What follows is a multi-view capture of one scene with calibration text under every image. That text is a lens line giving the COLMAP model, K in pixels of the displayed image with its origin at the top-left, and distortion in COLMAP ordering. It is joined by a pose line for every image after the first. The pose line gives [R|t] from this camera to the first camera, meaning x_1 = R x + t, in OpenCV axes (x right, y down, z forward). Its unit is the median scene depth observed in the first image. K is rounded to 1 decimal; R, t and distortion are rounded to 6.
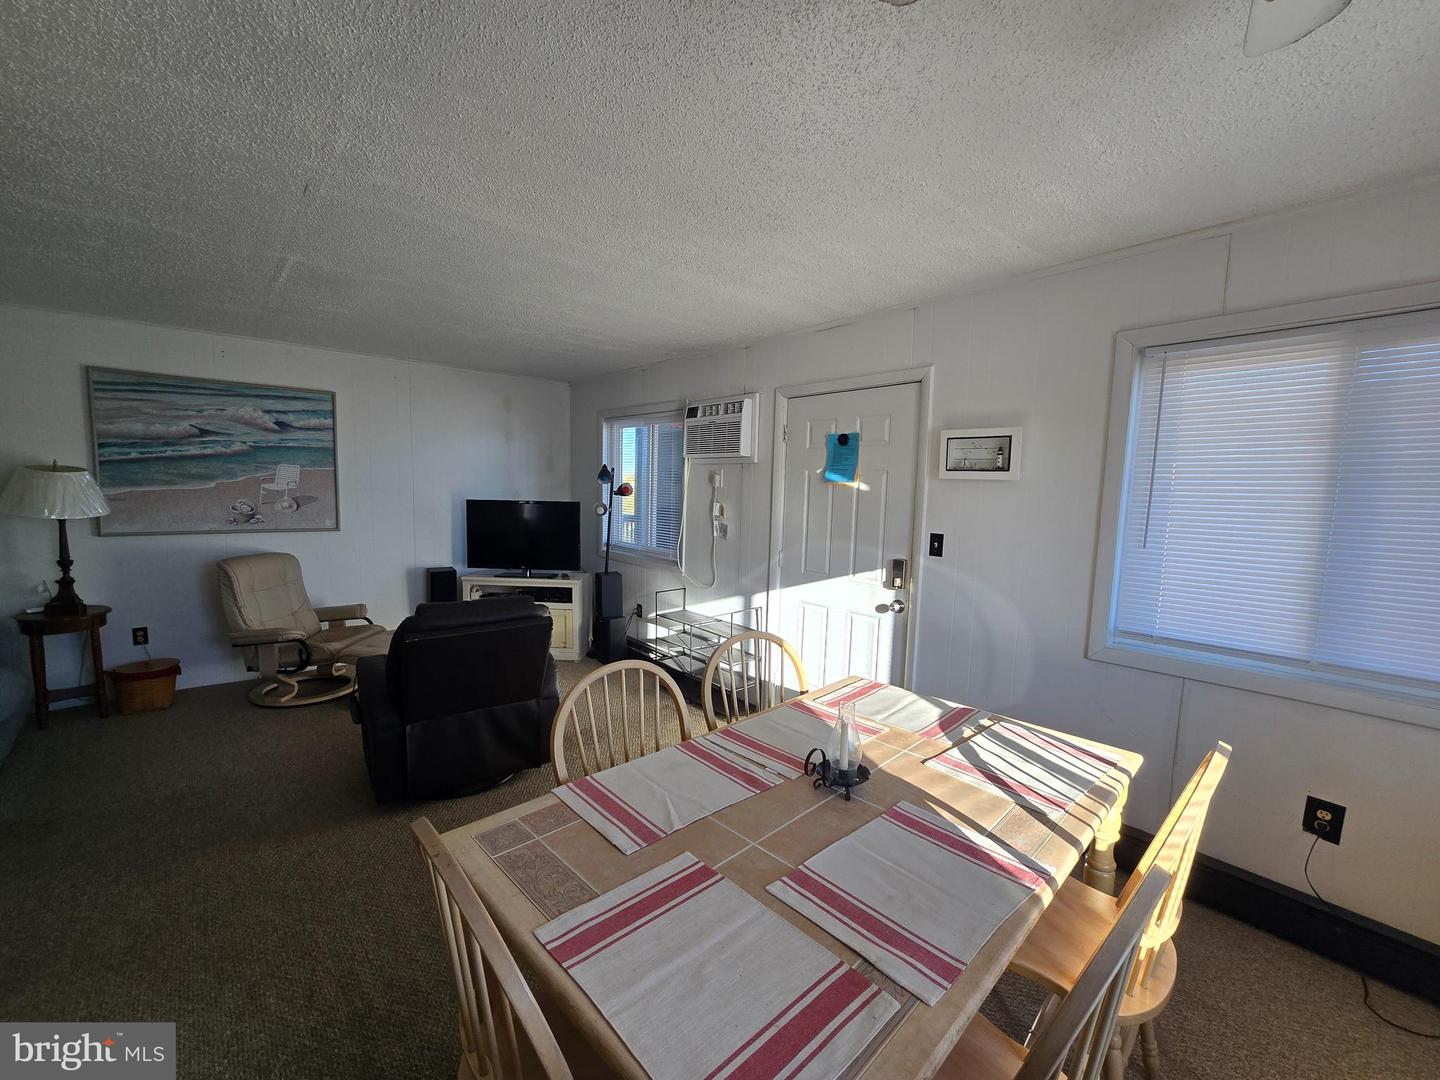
lens RADIAL K [[582.0, 0, 721.3], [0, 582.0, 541.5], [0, 0, 1]] dist [0.001155, -0.000645]
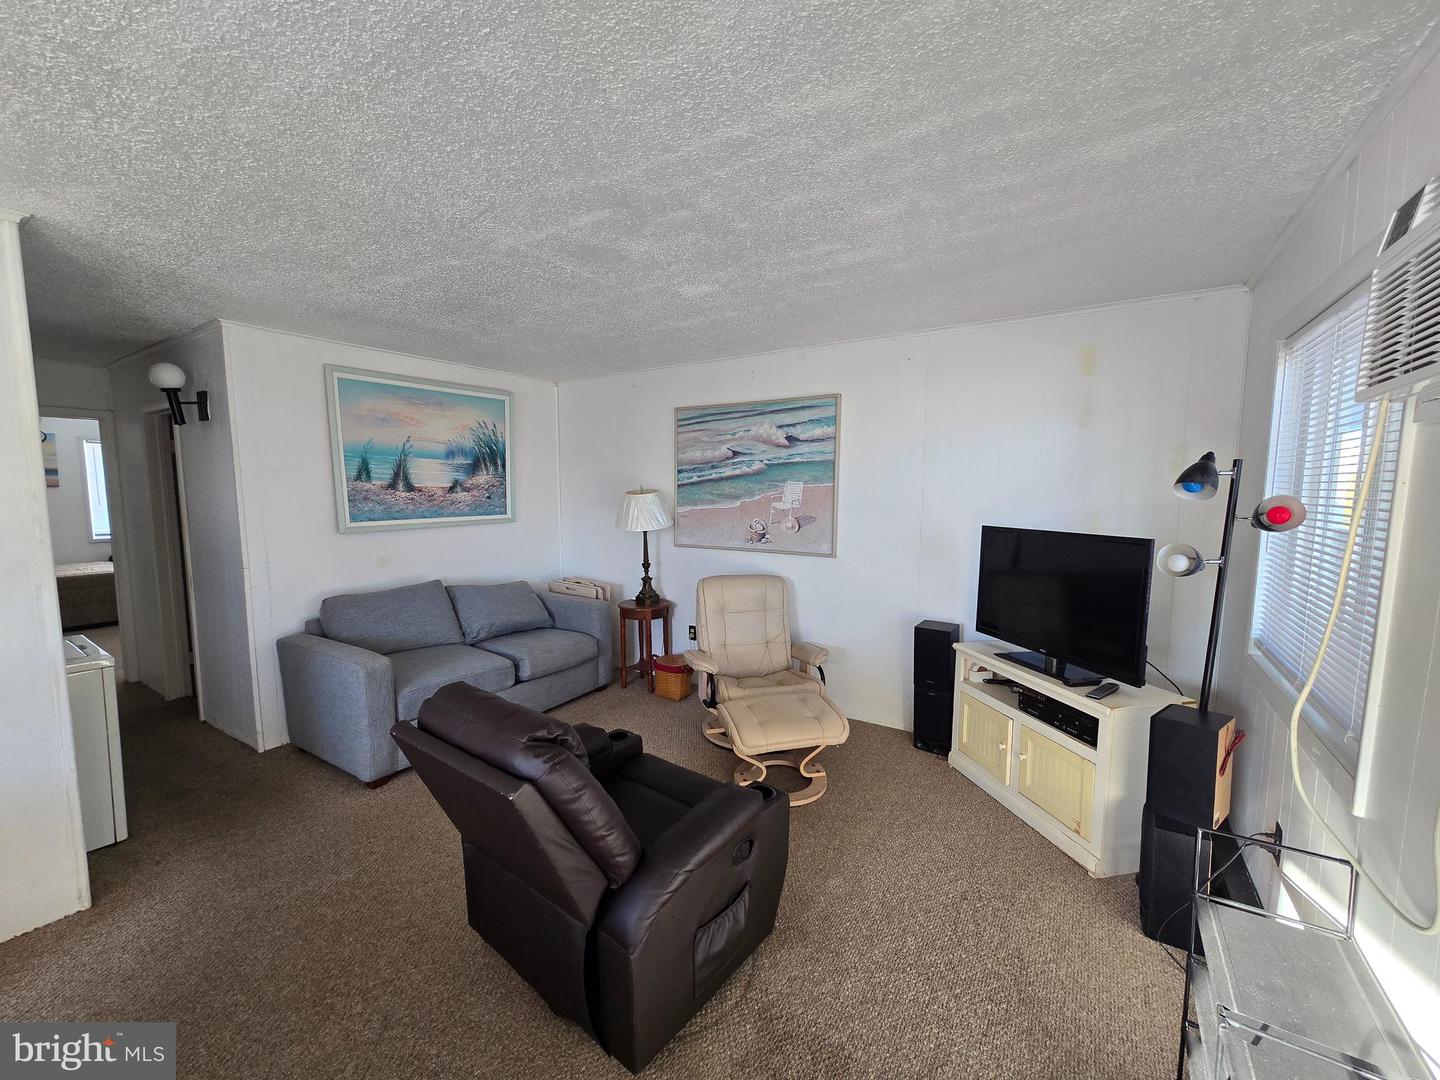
lens RADIAL K [[582.0, 0, 724.4], [0, 582.0, 548.5], [0, 0, 1]] dist [0.001155, -0.000645]
pose [[0.270281, 0.073857, -0.959945, 0.124186], [-0.089450, 0.994667, 0.051343, -0.067744], [0.958617, 0.071990, 0.275446, 0.682180]]
